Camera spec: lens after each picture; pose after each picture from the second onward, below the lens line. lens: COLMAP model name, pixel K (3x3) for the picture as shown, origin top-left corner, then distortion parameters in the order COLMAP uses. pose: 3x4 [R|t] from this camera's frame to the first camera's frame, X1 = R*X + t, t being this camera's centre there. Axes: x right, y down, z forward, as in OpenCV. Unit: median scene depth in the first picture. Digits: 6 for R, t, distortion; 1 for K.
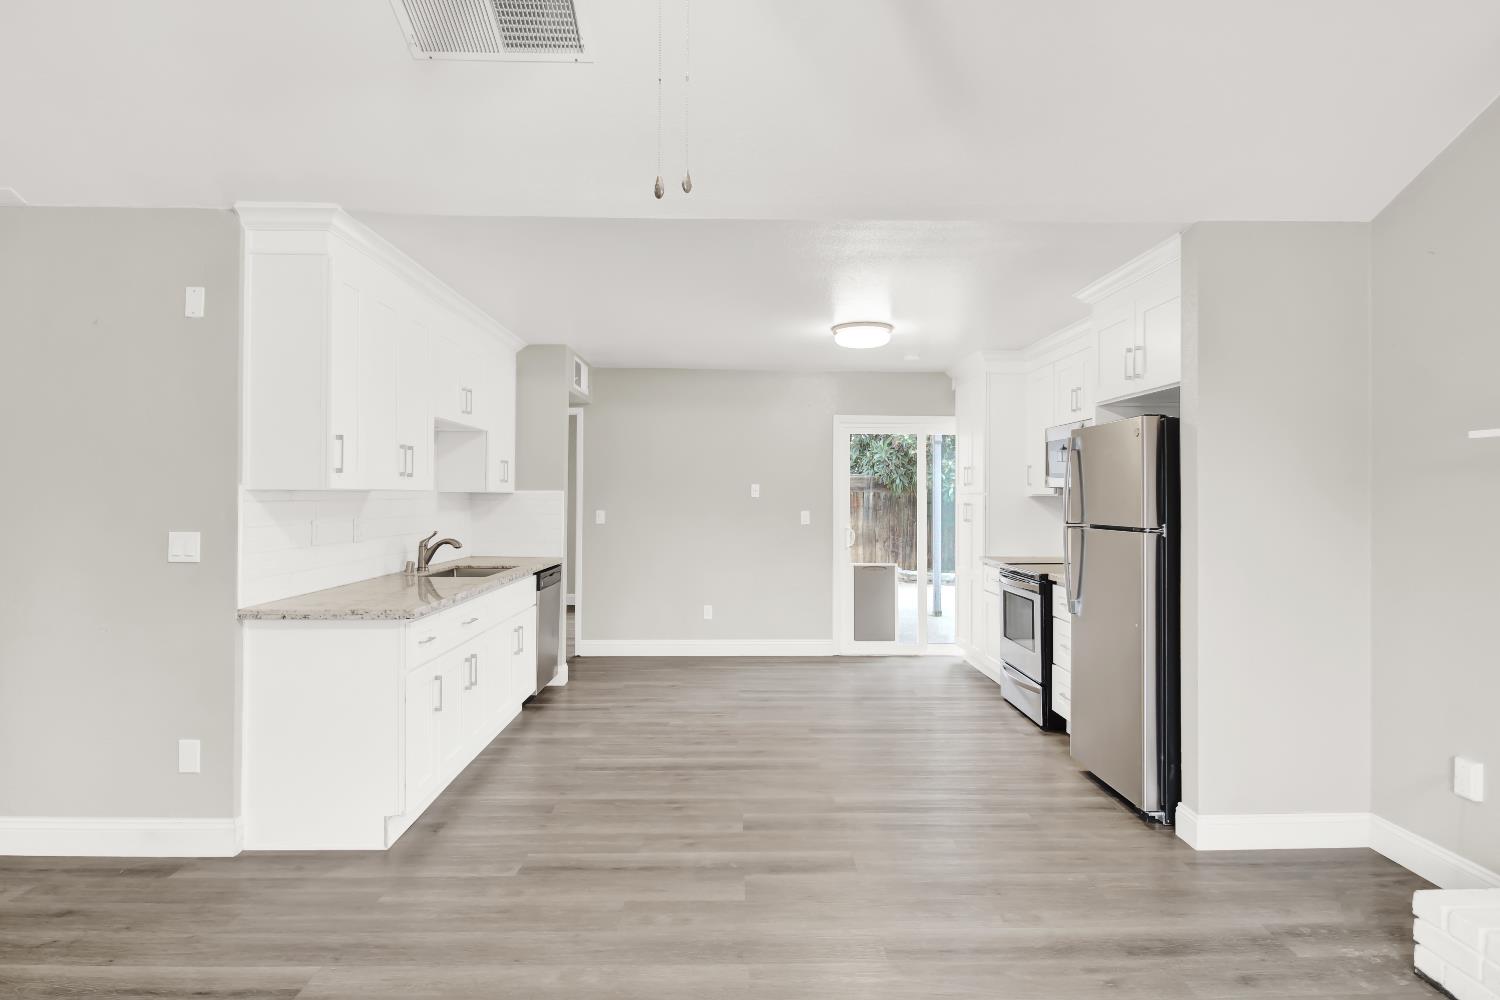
lens RADIAL K [[794.8, 0, 746.9], [0, 794.8, 495.9], [0, 0, 1]] dist [-0.000729, -0.011045]
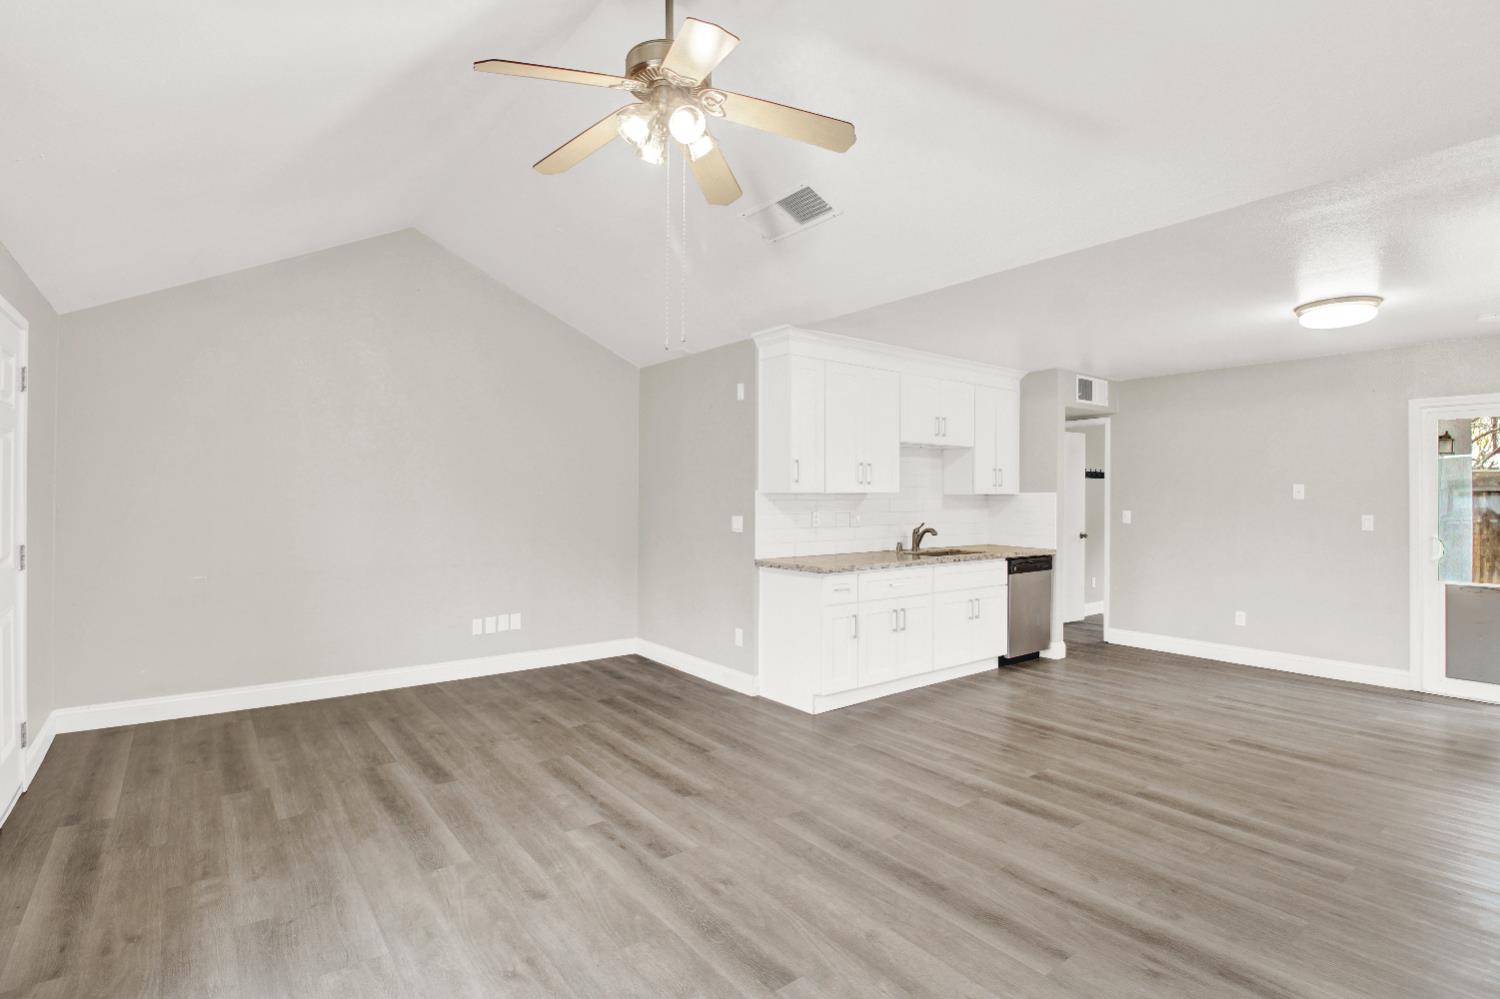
lens RADIAL K [[714.0, 0, 752.6], [0, 714.0, 495.9], [0, 0, 1]] dist [0.000200, -0.018493]
pose [[0.595481, -0.001198, -0.803369, 0.575588], [-0.001465, 0.999996, -0.002577, 0.002417], [0.803368, 0.002711, 0.595477, 0.026767]]
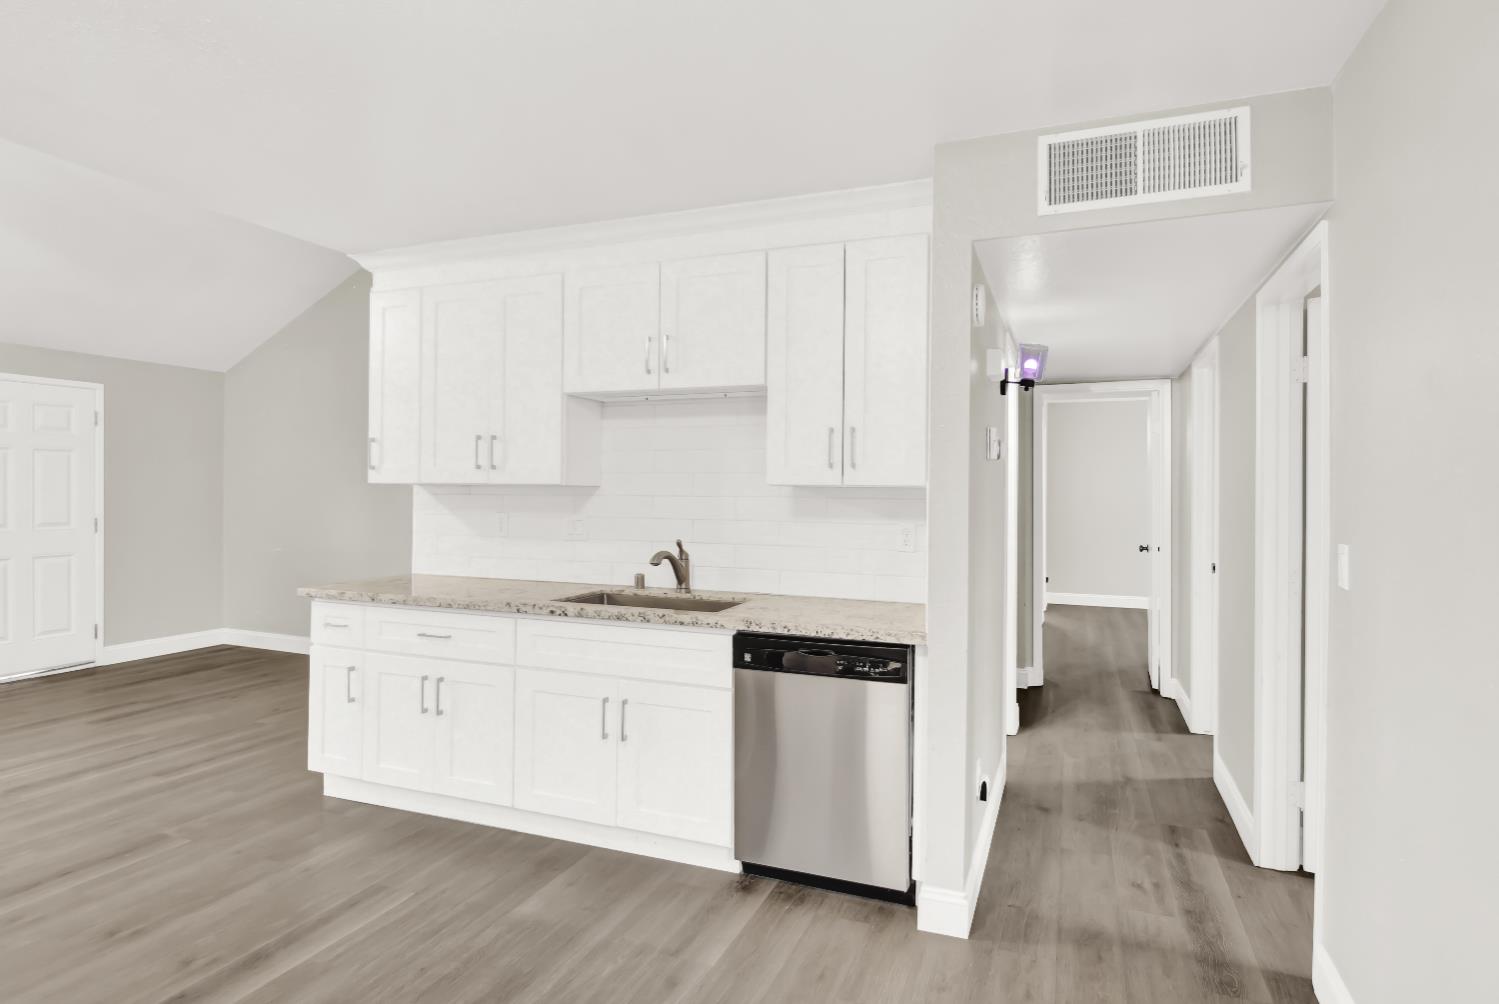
lens RADIAL K [[812.9, 0, 757.1], [0, 812.9, 496.9], [0, 0, 1]] dist [-0.000068, -0.012558]
pose [[-0.375896, -0.006665, -0.926638, 0.358381], [-0.011583, 0.999930, -0.002494, 0.007817], [0.926590, 0.009796, -0.375947, 1.797392]]
